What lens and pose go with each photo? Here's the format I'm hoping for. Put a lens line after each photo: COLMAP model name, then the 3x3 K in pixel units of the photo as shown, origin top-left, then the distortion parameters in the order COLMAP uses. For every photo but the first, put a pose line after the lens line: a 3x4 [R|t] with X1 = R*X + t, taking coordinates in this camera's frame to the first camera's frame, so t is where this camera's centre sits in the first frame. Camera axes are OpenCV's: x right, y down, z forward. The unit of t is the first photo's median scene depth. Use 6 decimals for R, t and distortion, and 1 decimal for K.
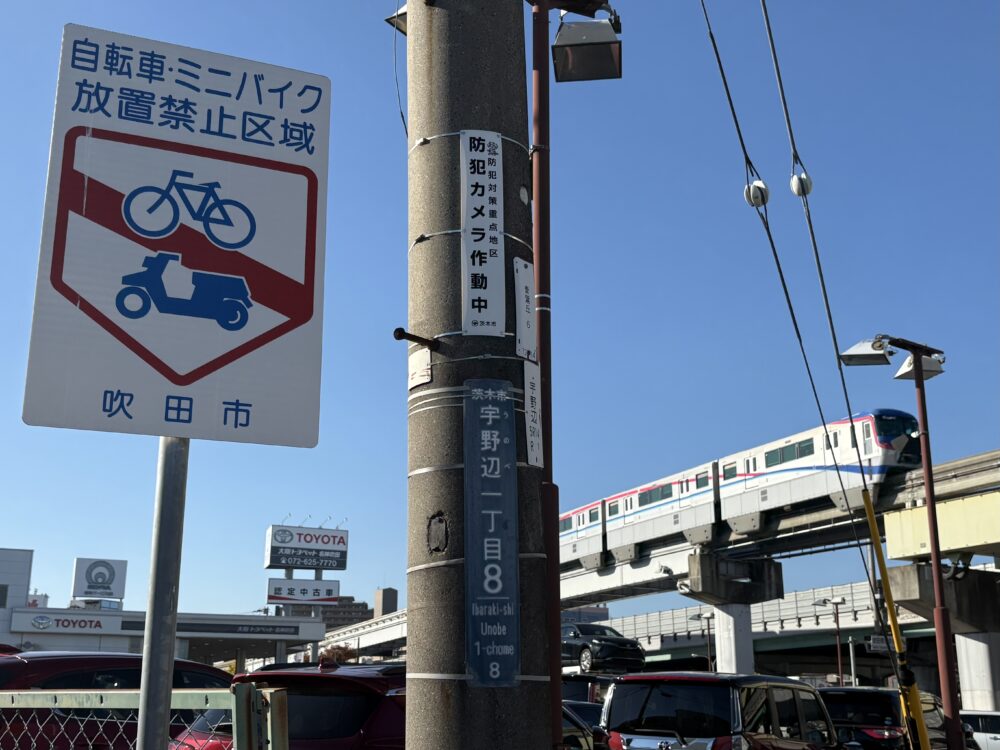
lens RADIAL K [[1122.5, 0, 500.0], [0, 1122.5, 375.0], [0, 0, 1]] dist [-0.000462, 0.003634]
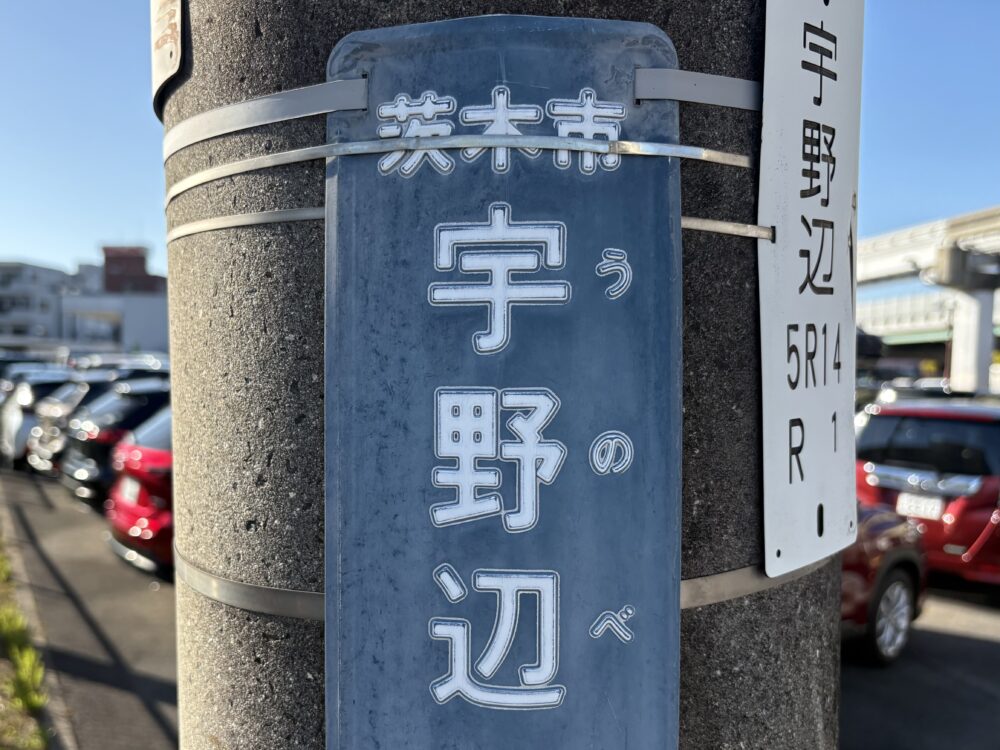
lens RADIAL K [[793.5, 0, 479.2], [0, 793.5, 380.5], [0, 0, 1]] dist [0.043082, -0.006614]
pose [[0.946610, 0.040201, -0.319863, 0.022355], [0.067912, 0.945062, 0.319759, 0.014714], [0.315145, -0.324410, 0.891875, 0.904395]]
